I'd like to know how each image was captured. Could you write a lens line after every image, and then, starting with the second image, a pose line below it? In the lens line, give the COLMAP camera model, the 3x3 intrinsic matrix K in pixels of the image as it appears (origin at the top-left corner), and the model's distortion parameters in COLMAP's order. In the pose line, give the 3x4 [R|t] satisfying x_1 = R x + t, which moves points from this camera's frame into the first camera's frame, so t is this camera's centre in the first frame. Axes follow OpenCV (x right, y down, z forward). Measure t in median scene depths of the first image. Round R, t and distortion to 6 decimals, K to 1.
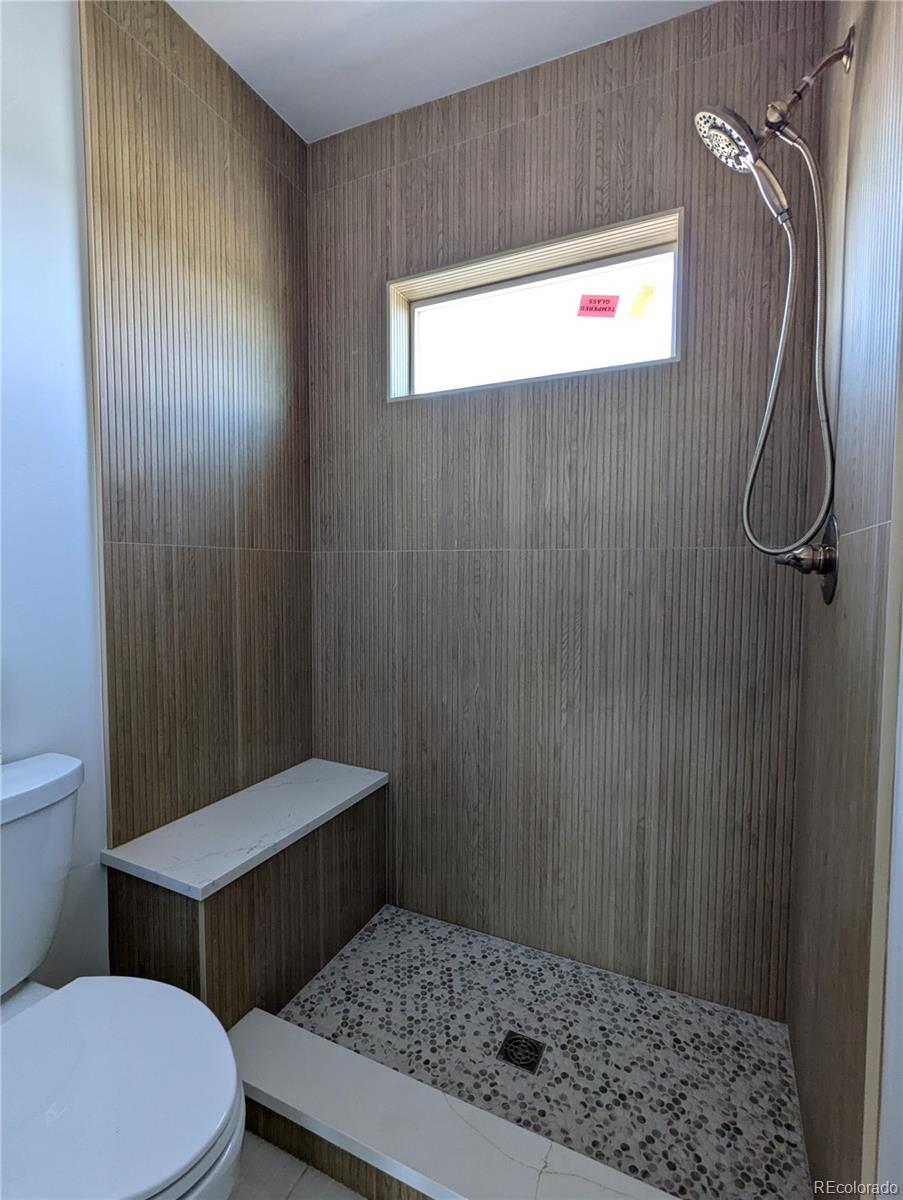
lens RADIAL K [[572.6, 0, 449.8], [0, 572.6, 602.4], [0, 0, 1]] dist [0.002657, 0.000025]
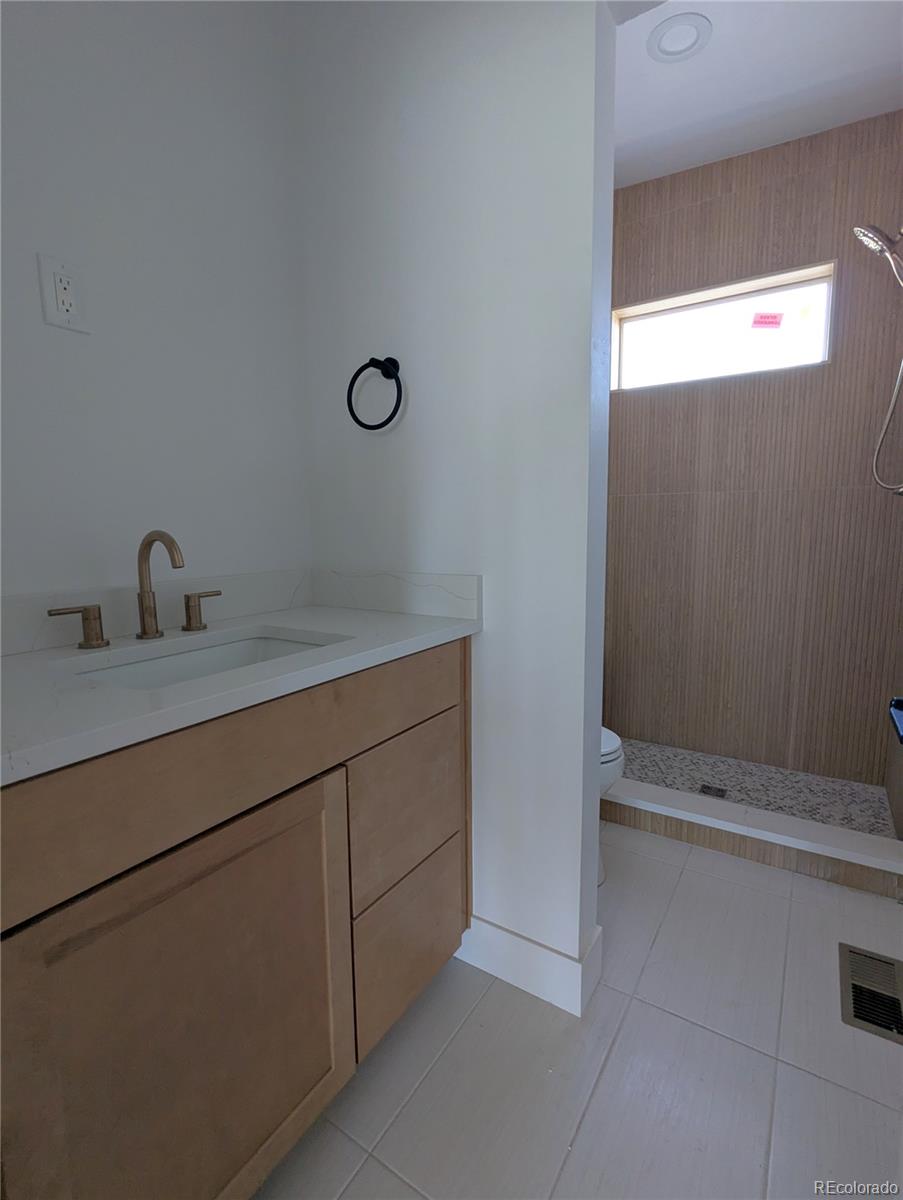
lens RADIAL K [[572.6, 0, 452.6], [0, 572.6, 601.6], [0, 0, 1]] dist [0.002657, 0.000025]
pose [[0.991539, -0.001458, -0.129802, -0.377040], [0.012270, 0.996512, 0.082541, 0.067928], [0.129229, -0.083436, 0.988098, -0.654379]]
